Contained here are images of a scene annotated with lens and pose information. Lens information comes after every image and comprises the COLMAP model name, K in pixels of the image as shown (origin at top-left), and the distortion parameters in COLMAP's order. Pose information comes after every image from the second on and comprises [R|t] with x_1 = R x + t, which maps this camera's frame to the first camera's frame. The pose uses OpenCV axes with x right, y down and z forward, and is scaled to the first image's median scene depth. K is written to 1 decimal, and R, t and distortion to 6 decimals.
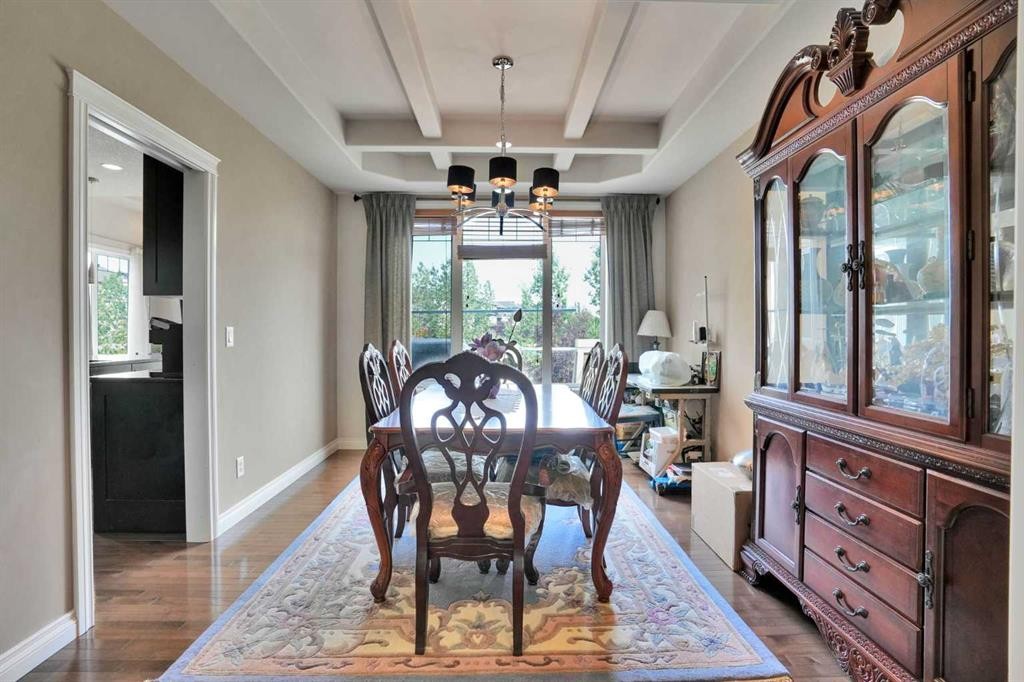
lens RADIAL K [[485.1, 0, 507.8], [0, 485.1, 347.0], [0, 0, 1]] dist [-0.045331, 0.000464]
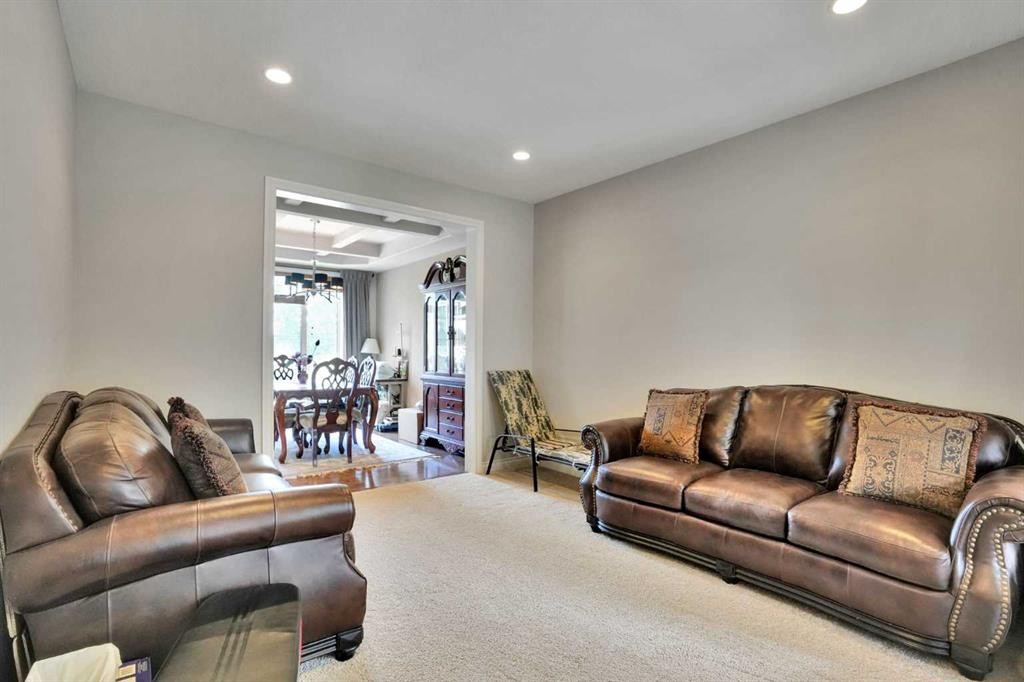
lens RADIAL K [[485.1, 0, 507.8], [0, 485.1, 347.0], [0, 0, 1]] dist [-0.045331, 0.000464]
pose [[0.798368, 0.014010, 0.602006, -0.767466], [0.008276, 0.999380, -0.034234, 0.041244], [-0.602112, 0.032314, 0.797757, -1.503087]]
